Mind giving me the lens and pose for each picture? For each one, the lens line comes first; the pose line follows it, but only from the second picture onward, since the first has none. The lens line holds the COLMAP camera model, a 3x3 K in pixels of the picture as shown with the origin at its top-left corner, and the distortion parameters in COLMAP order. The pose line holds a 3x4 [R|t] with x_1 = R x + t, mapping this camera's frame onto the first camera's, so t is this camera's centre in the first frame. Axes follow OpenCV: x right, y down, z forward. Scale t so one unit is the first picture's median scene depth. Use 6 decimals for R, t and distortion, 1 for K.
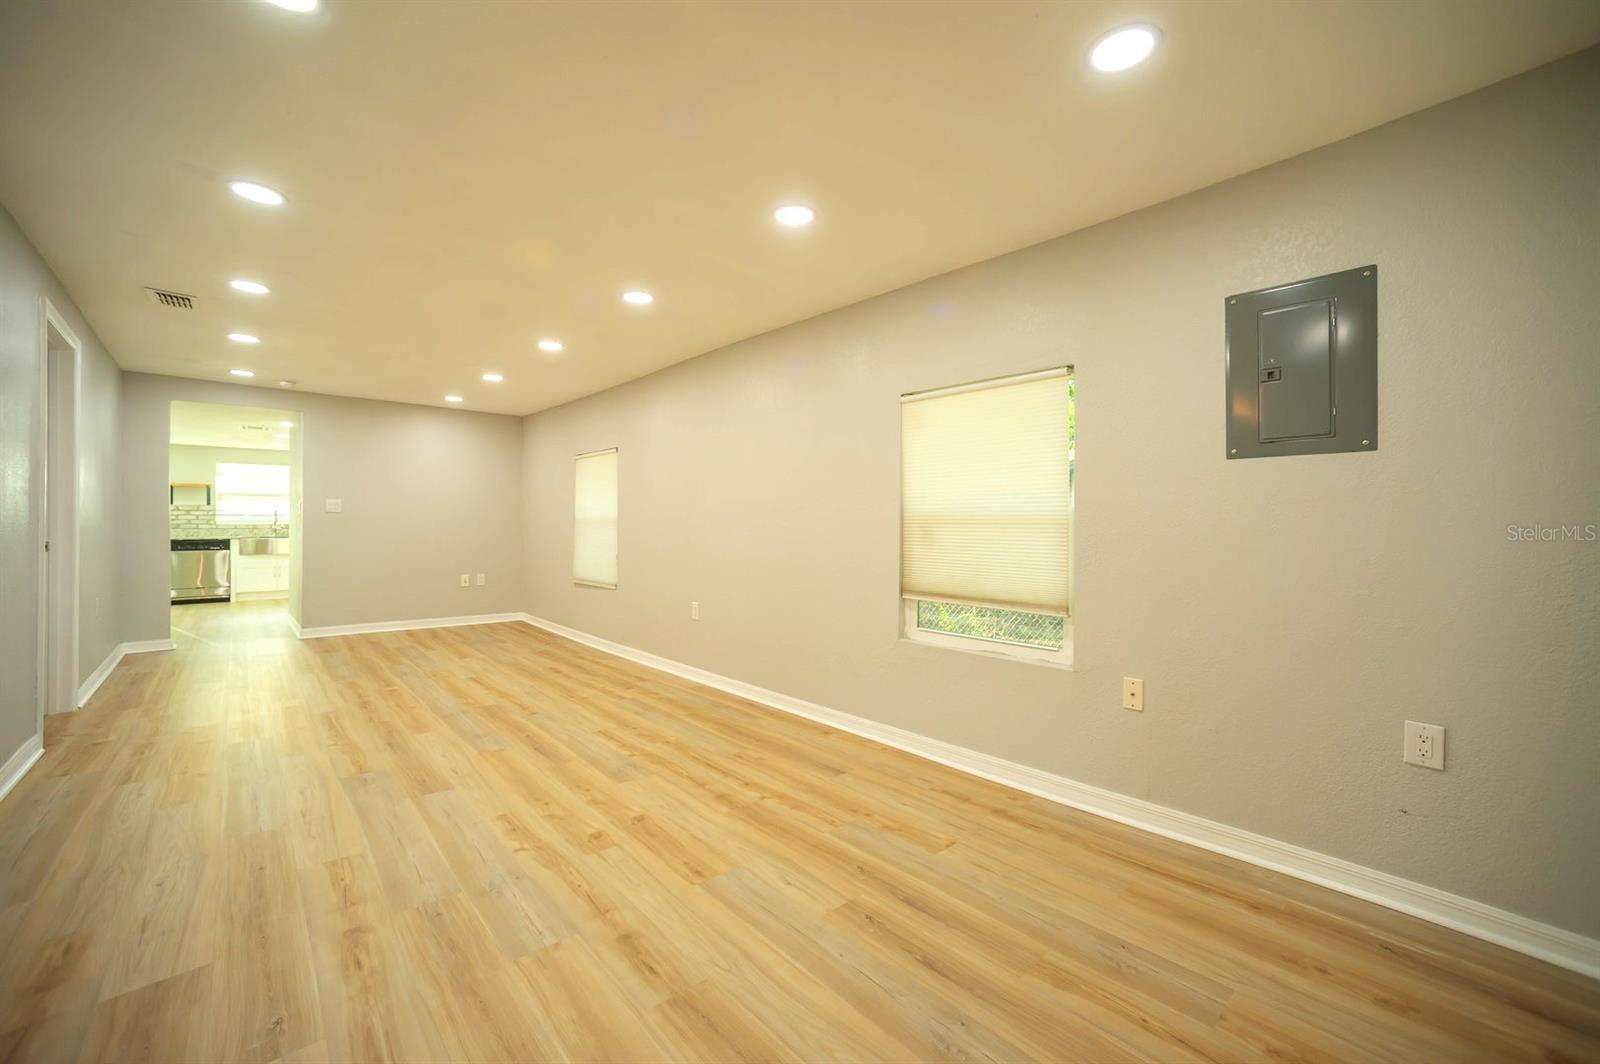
lens RADIAL K [[642.1, 0, 805.4], [0, 642.1, 520.7], [0, 0, 1]] dist [-0.047370, 0.017754]
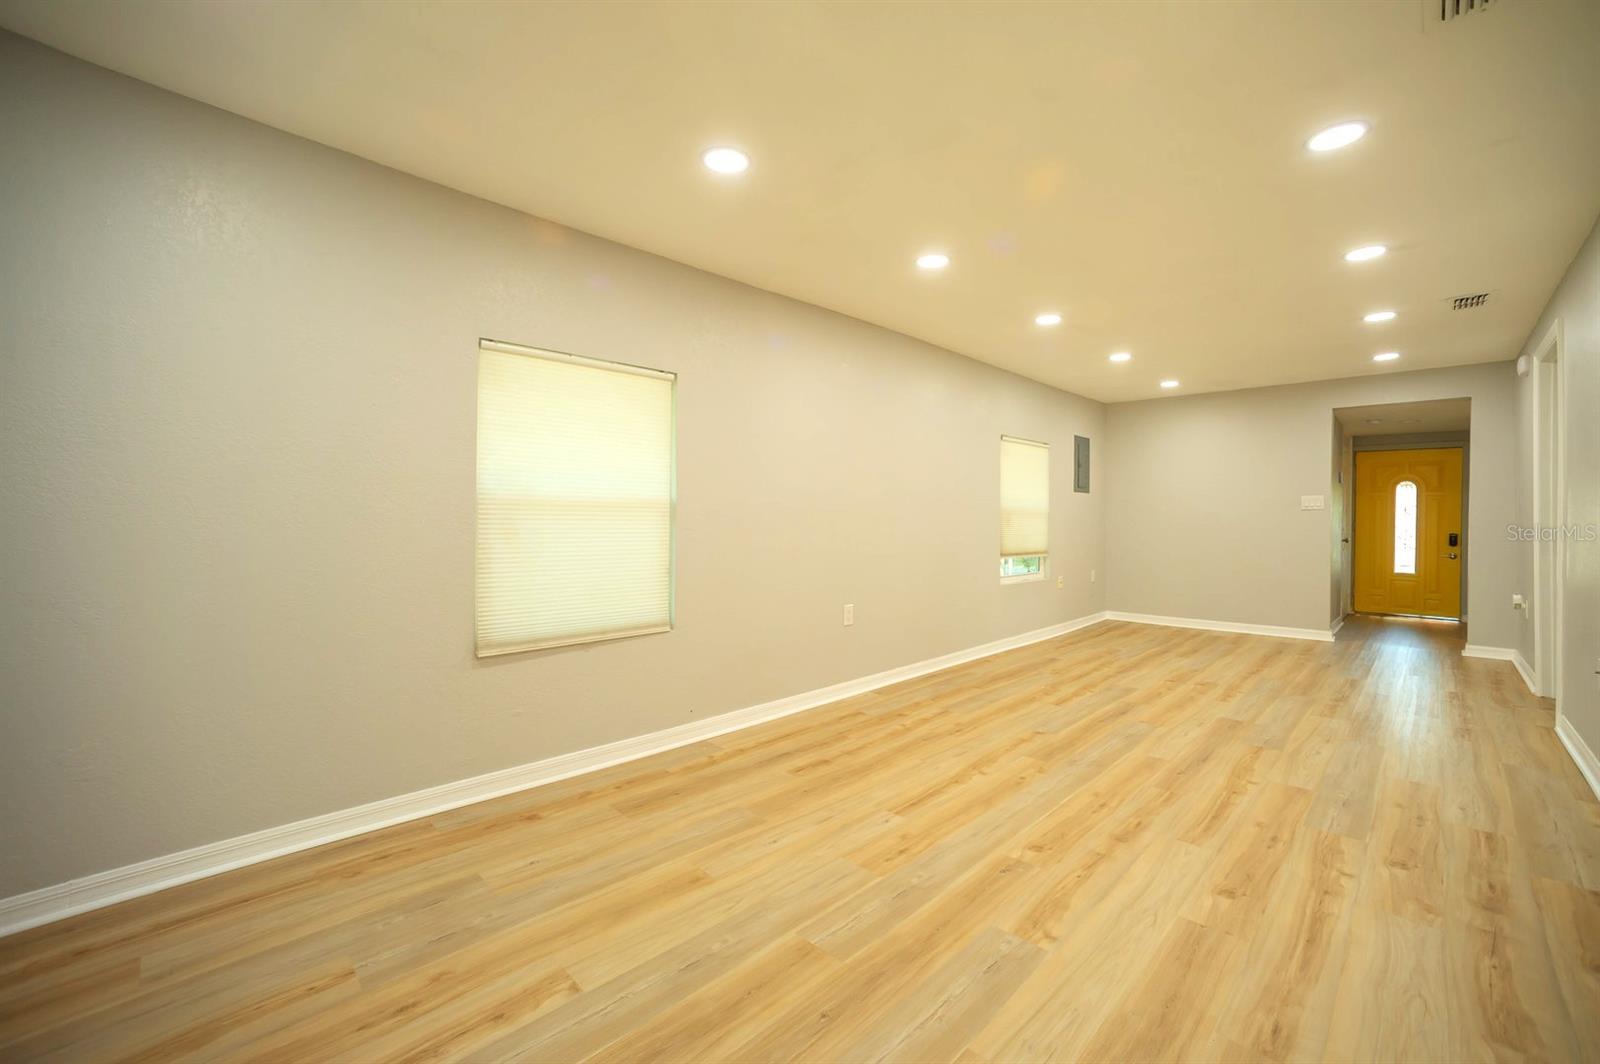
lens RADIAL K [[642.1, 0, 856.6], [0, 642.1, 523.2], [0, 0, 1]] dist [-0.047370, 0.017754]
pose [[-0.091182, -0.015475, 0.995714, -1.657775], [-0.019736, 0.999711, 0.013729, 0.011096], [-0.995639, -0.018400, -0.091461, 1.736566]]
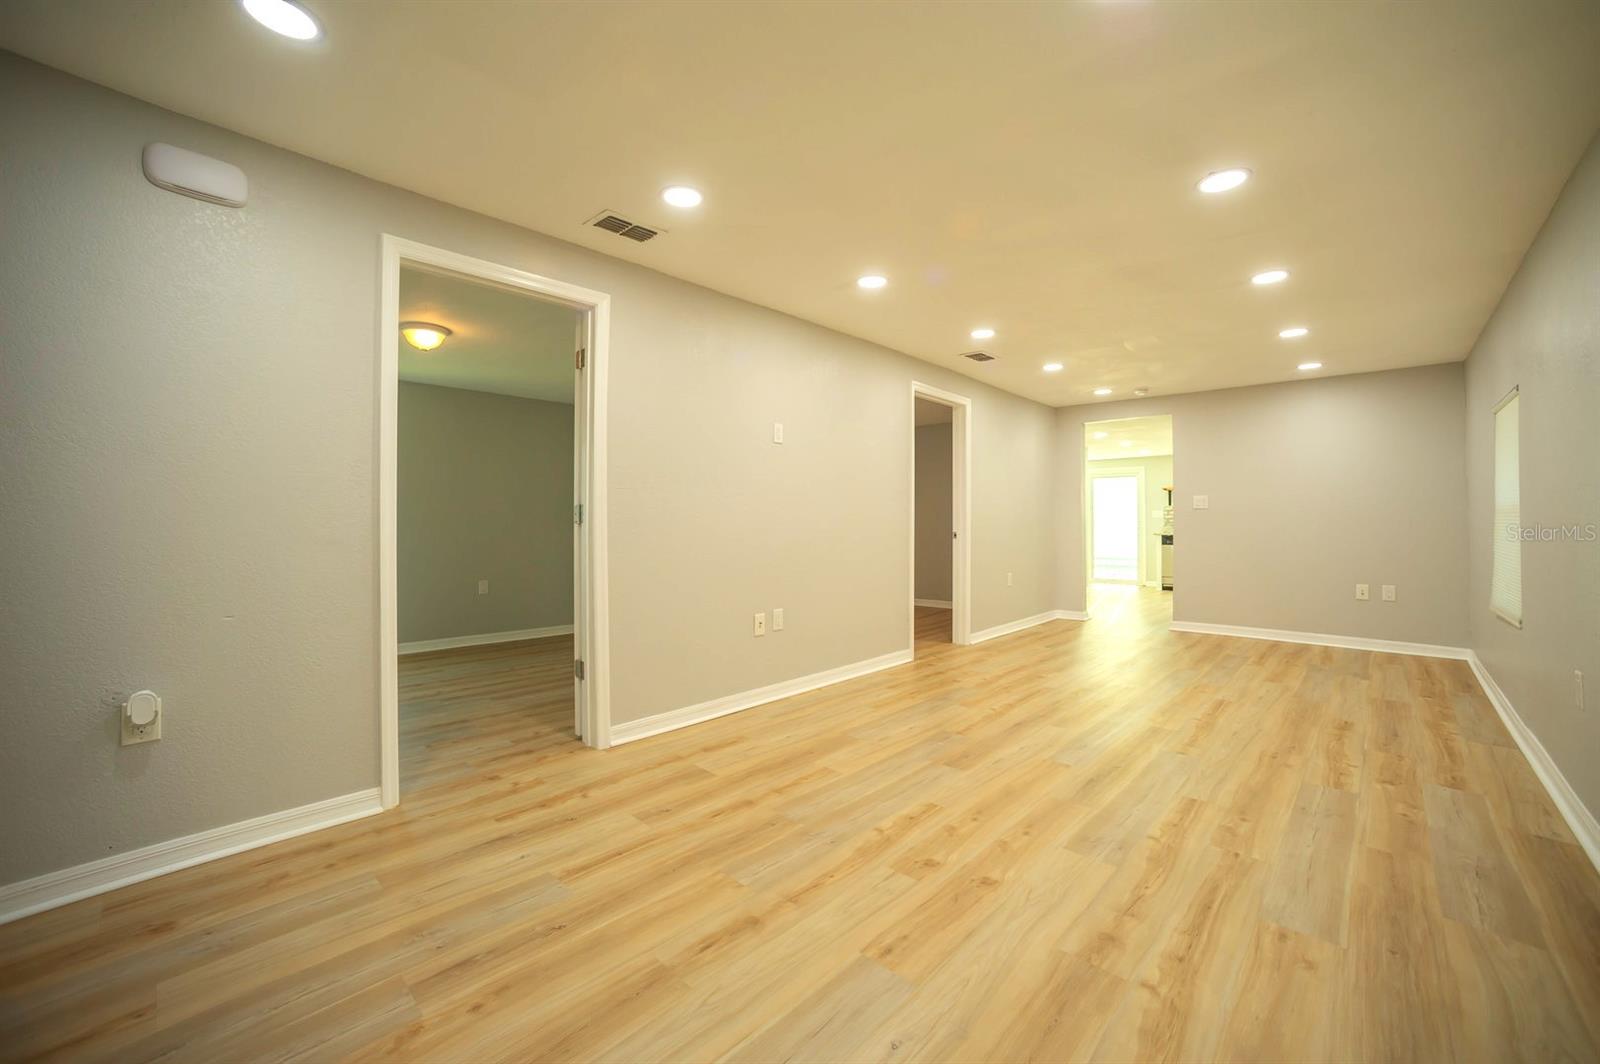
lens RADIAL K [[642.1, 0, 788.8], [0, 642.1, 536.2], [0, 0, 1]] dist [-0.047370, 0.017754]
pose [[0.058660, 0.011676, -0.998210, 0.435413], [0.014083, 0.999822, 0.012522, 0.016635], [0.998179, -0.014792, 0.058485, 0.599659]]
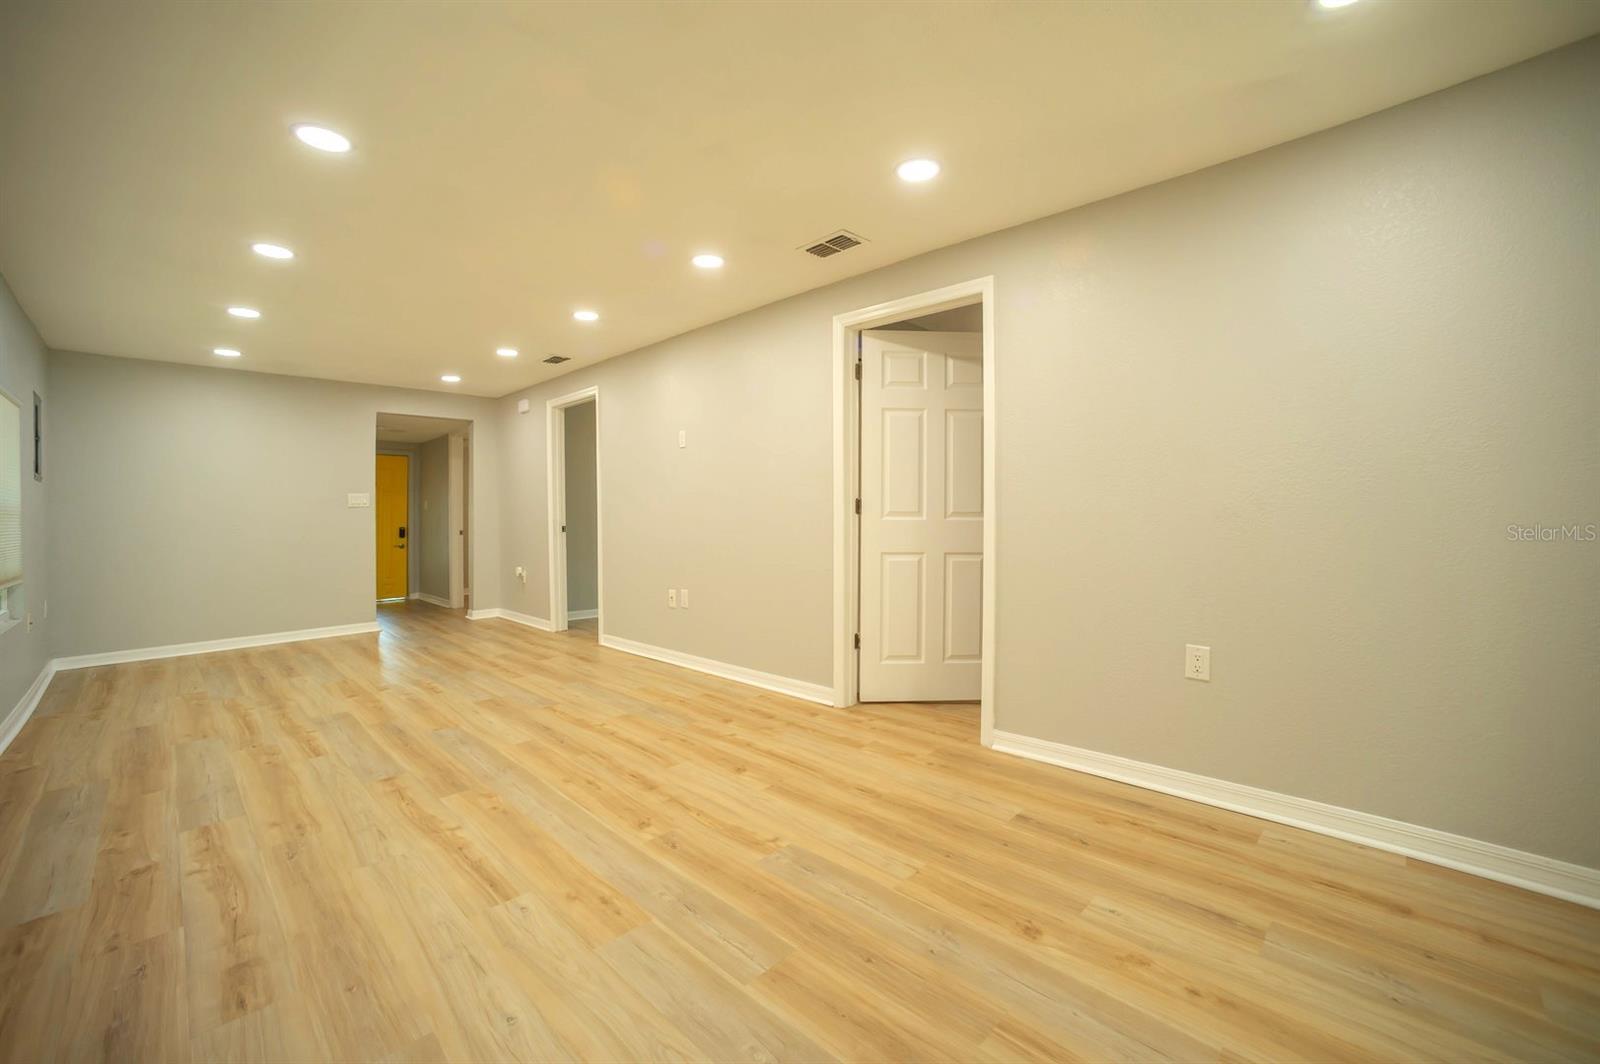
lens RADIAL K [[642.1, 0, 786.8], [0, 642.1, 519.1], [0, 0, 1]] dist [-0.047370, 0.017754]
pose [[-0.999121, -0.000007, -0.041926, -1.097004], [0.000330, 0.999968, -0.008041, 0.026321], [0.041924, -0.008047, -0.999088, 2.237299]]
